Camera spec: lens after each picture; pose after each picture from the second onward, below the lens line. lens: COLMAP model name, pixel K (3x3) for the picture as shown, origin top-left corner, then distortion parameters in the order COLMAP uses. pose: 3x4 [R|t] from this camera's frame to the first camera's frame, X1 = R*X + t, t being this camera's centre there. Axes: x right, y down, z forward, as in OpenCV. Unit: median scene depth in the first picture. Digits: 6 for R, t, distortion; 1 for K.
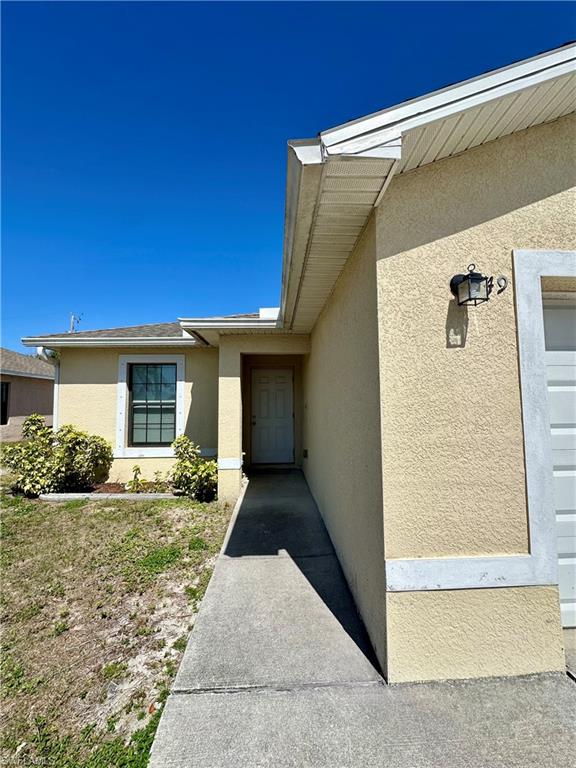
lens RADIAL K [[306.4, 0, 288.0], [0, 306.4, 384.0], [0, 0, 1]] dist [-0.002429, 0.000243]
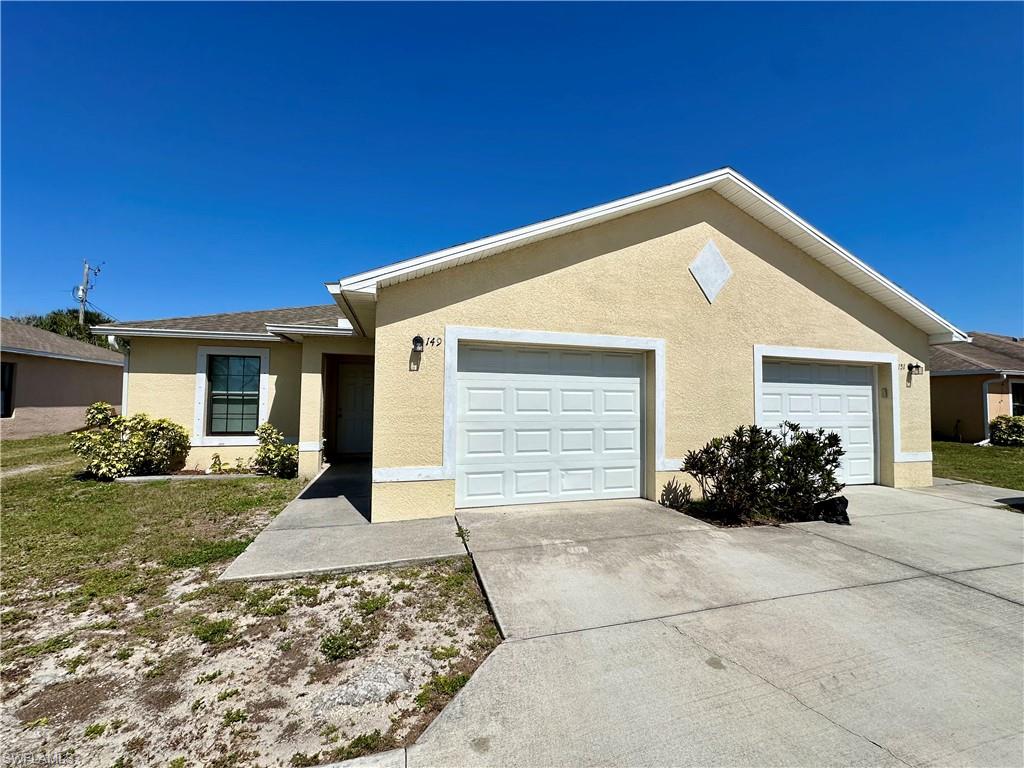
lens RADIAL K [[408.5, 0, 512.0], [0, 408.5, 384.0], [0, 0, 1]] dist [-0.002429, 0.000243]
pose [[0.975192, 0.027619, 0.219629, 0.205819], [-0.033257, 0.999204, 0.022016, -0.039875], [-0.218846, -0.028774, 0.975335, -0.663768]]
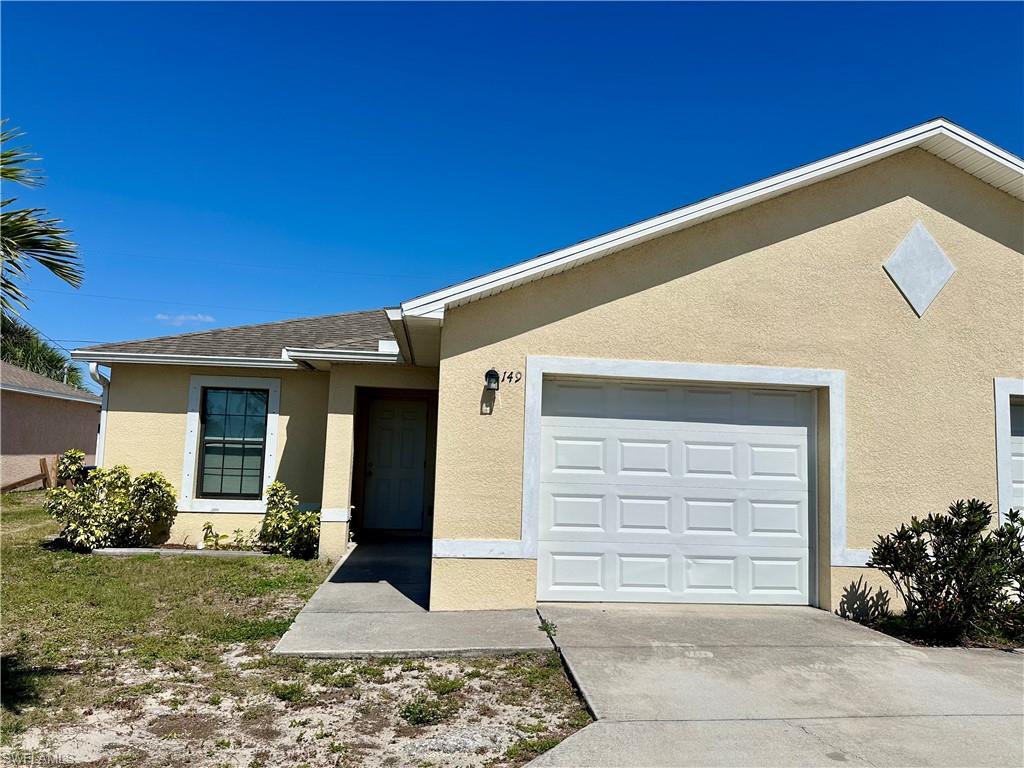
lens RADIAL K [[718.0, 0, 512.0], [0, 718.0, 384.0], [0, 0, 1]] dist [0.092430, -0.154059]
pose [[0.997176, 0.045299, 0.059902, 0.155547], [-0.043244, 0.998445, -0.035178, -0.053575], [-0.061403, 0.032488, 0.997584, -0.996678]]
